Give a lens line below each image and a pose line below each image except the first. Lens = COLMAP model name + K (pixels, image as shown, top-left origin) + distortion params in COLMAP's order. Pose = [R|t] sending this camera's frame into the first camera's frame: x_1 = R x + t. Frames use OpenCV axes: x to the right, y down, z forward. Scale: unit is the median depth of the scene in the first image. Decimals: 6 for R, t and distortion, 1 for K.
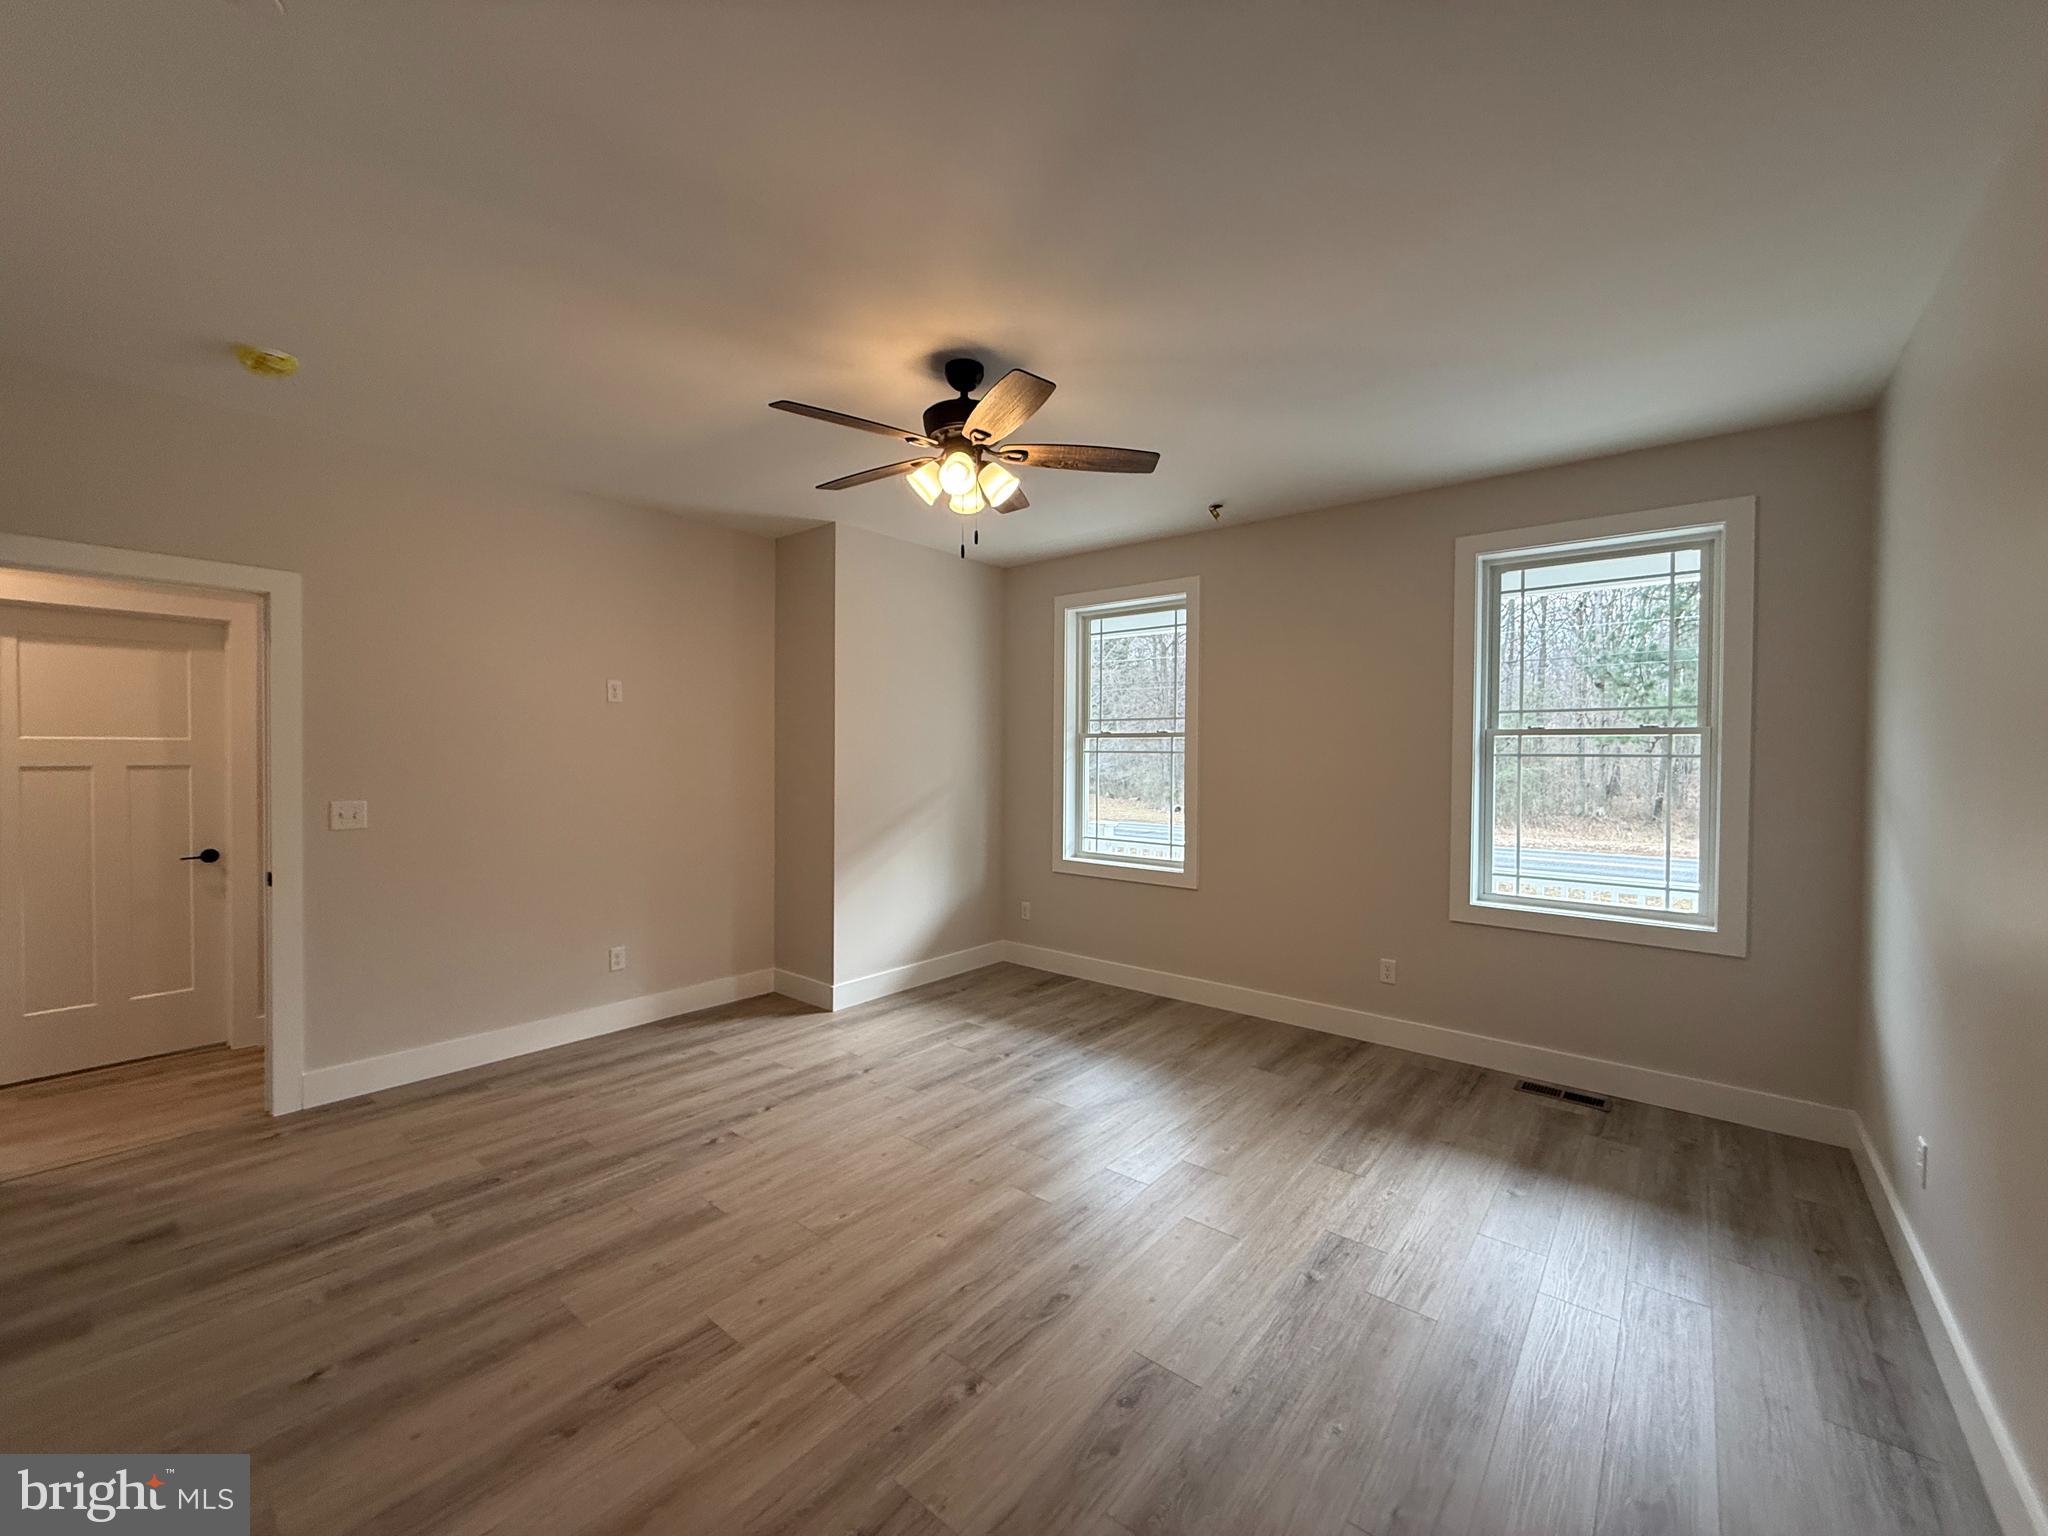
lens RADIAL K [[813.1, 0, 1023.4], [0, 813.1, 757.7], [0, 0, 1]] dist [0.002898, -0.001107]
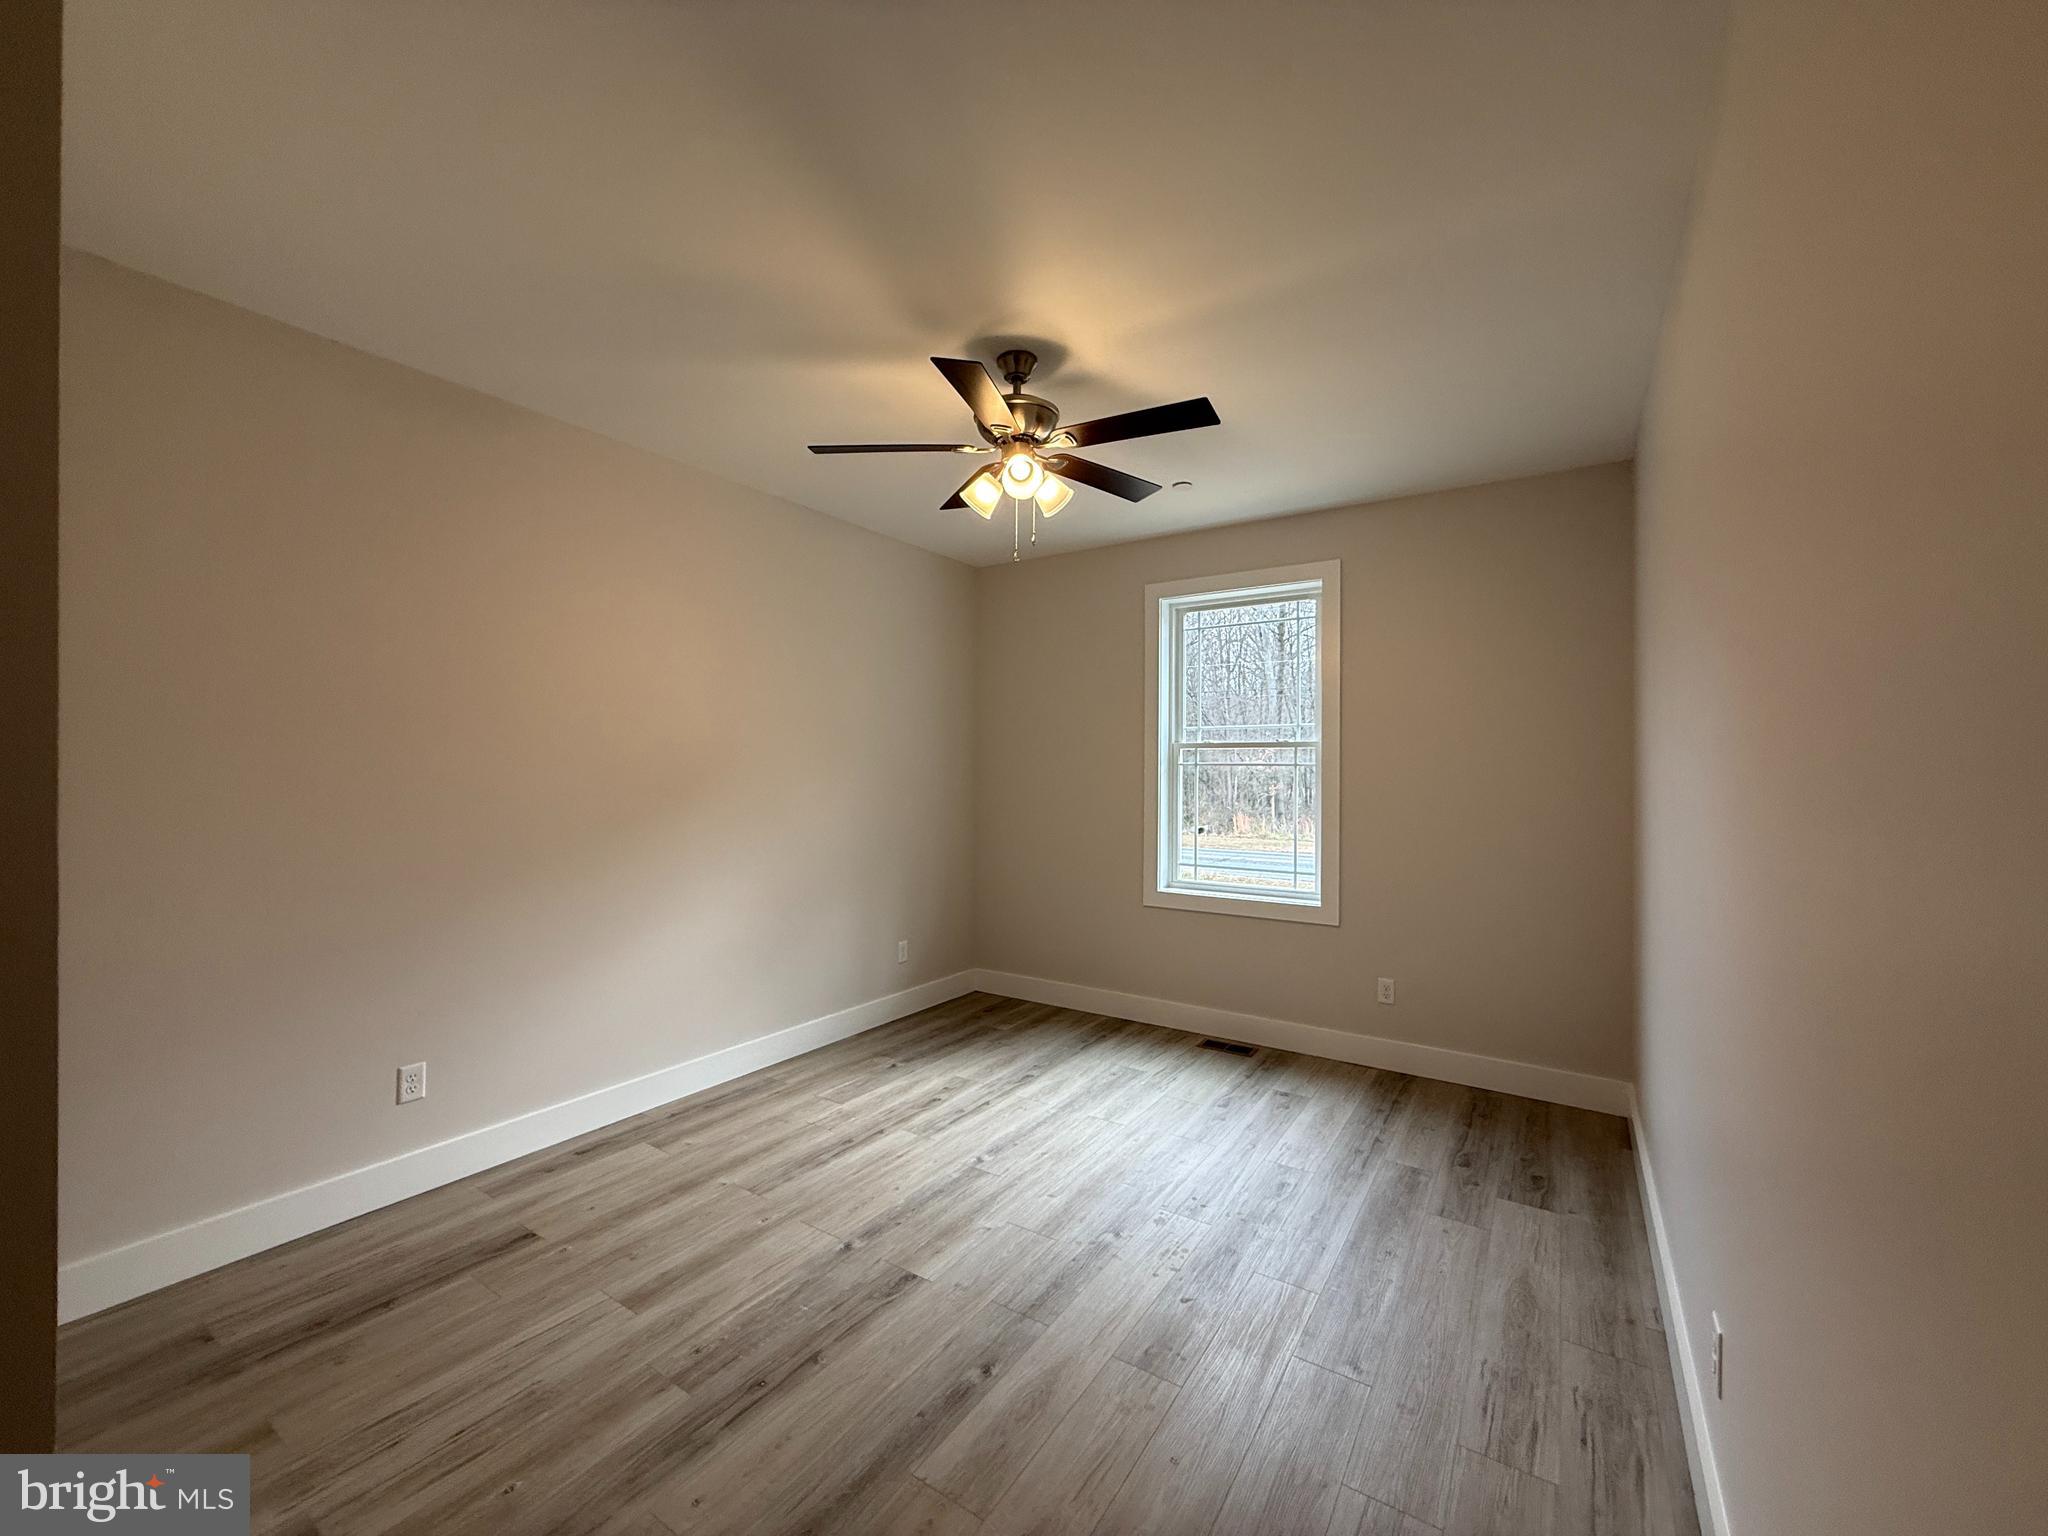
lens RADIAL K [[813.1, 0, 1017.7], [0, 813.1, 756.6], [0, 0, 1]] dist [0.002898, -0.001107]
pose [[0.994388, 0.000824, 0.105789, -0.201656], [0.001023, 0.999848, -0.017405, -0.001659], [-0.105788, 0.017416, 0.994236, 0.175483]]
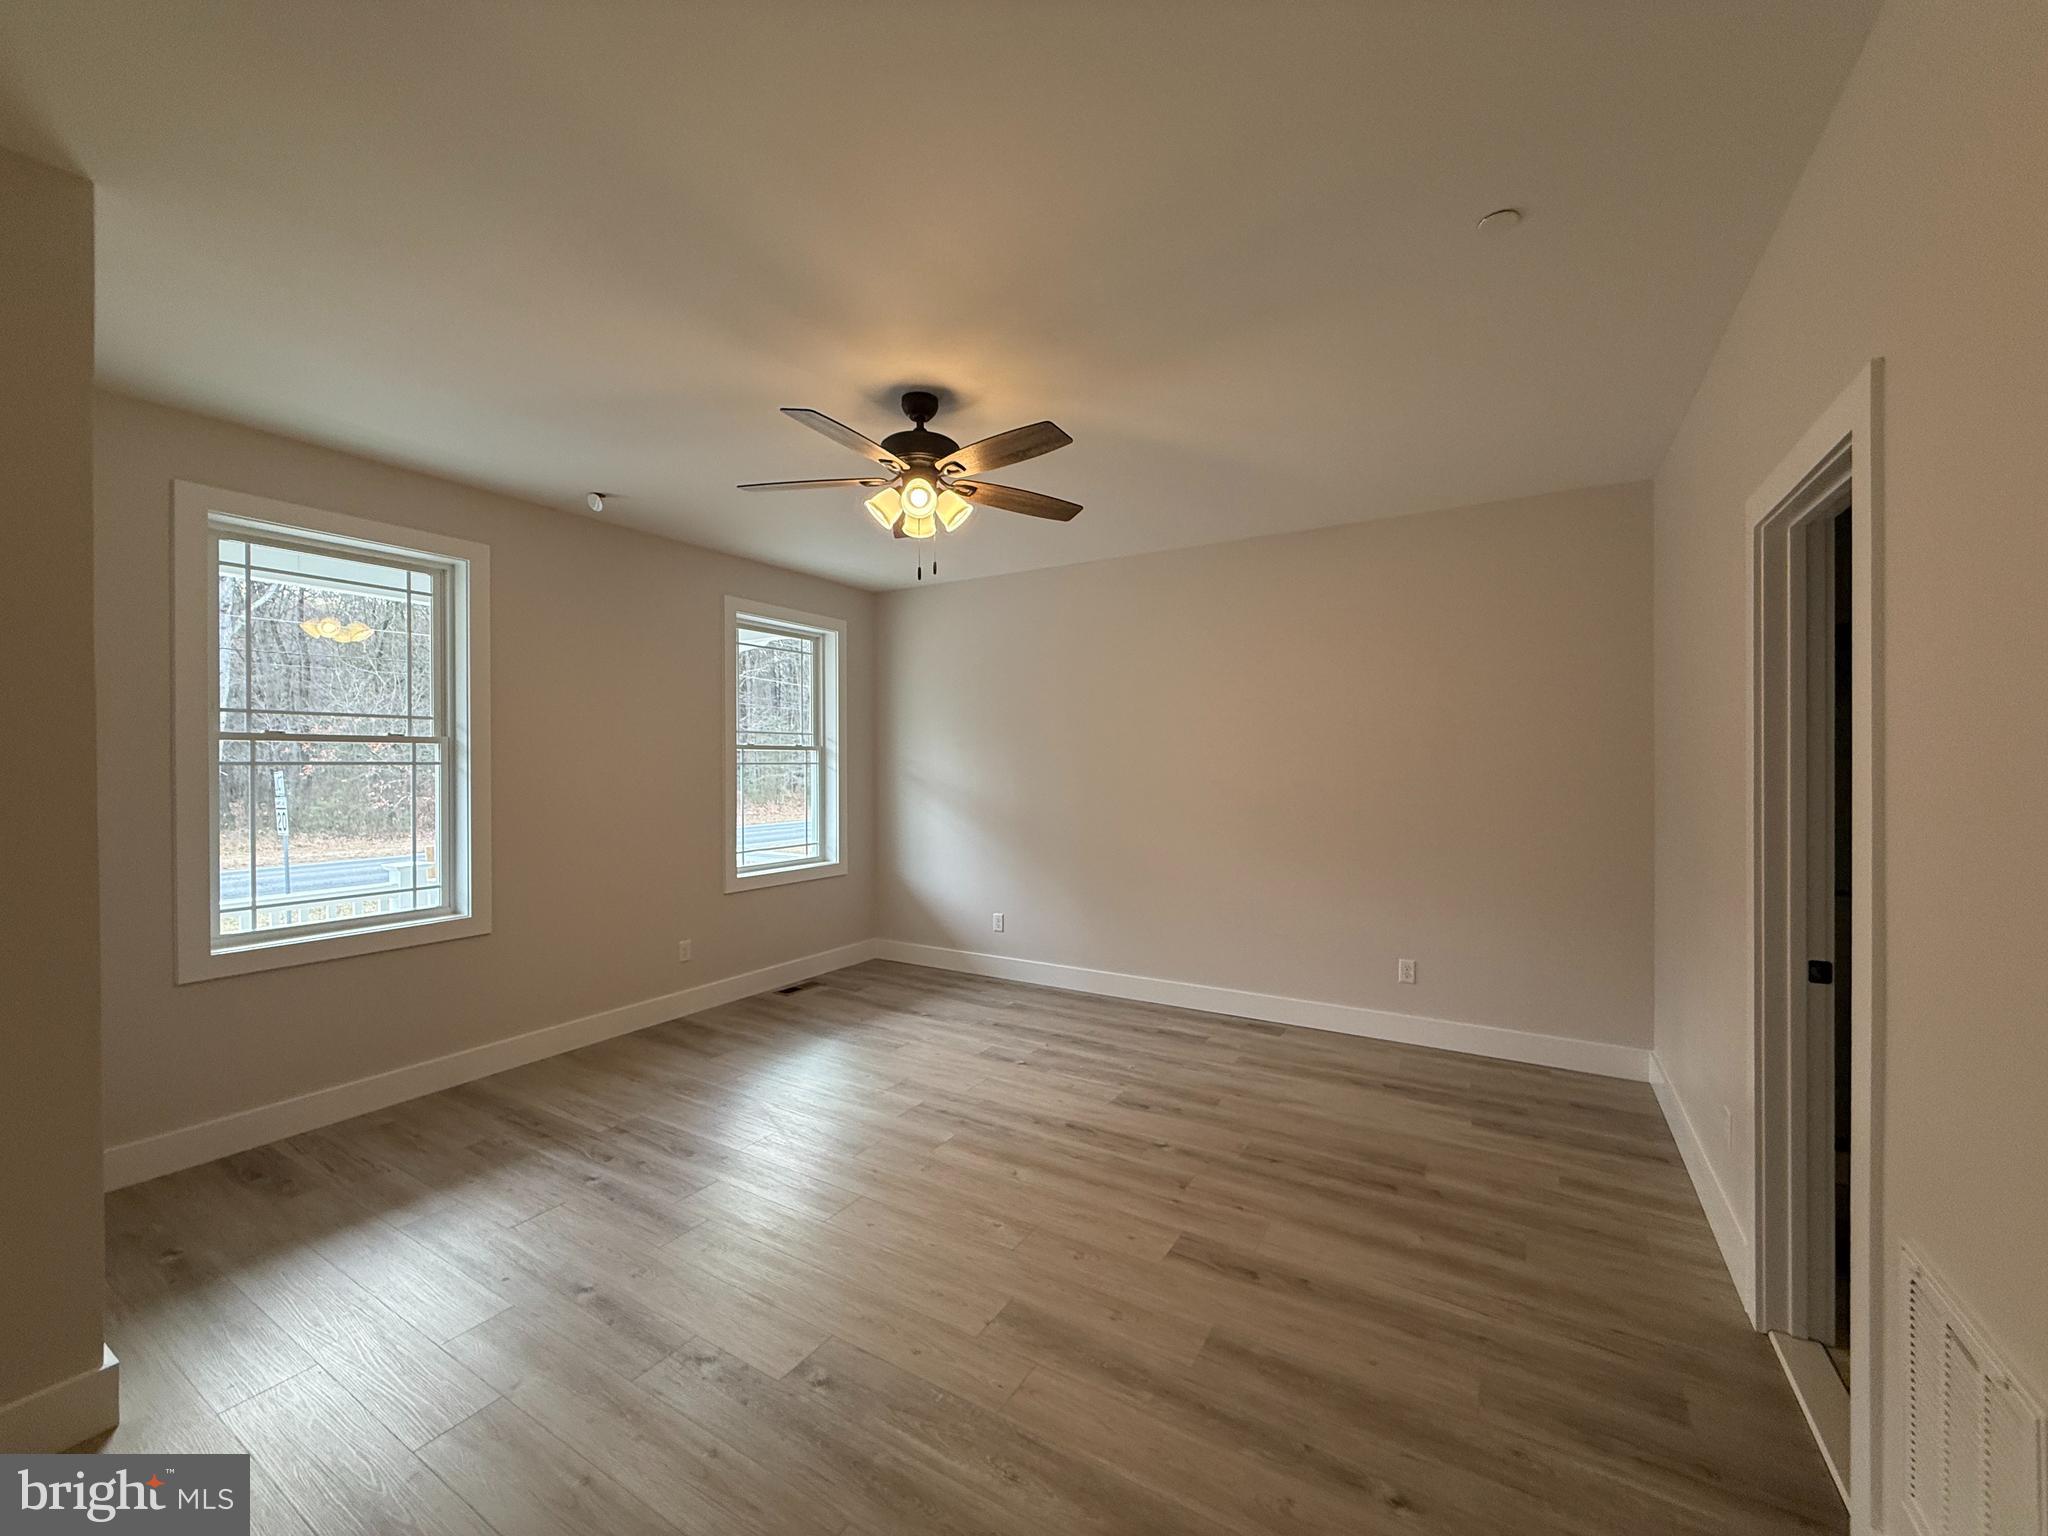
lens RADIAL K [[813.1, 0, 1035.3], [0, 813.1, 775.0], [0, 0, 1]] dist [0.002898, -0.001107]
pose [[-0.148363, -0.019581, 0.988739, -0.627716], [0.009360, 0.999731, 0.021204, -0.002250], [-0.988889, 0.012401, -0.148140, 0.573766]]
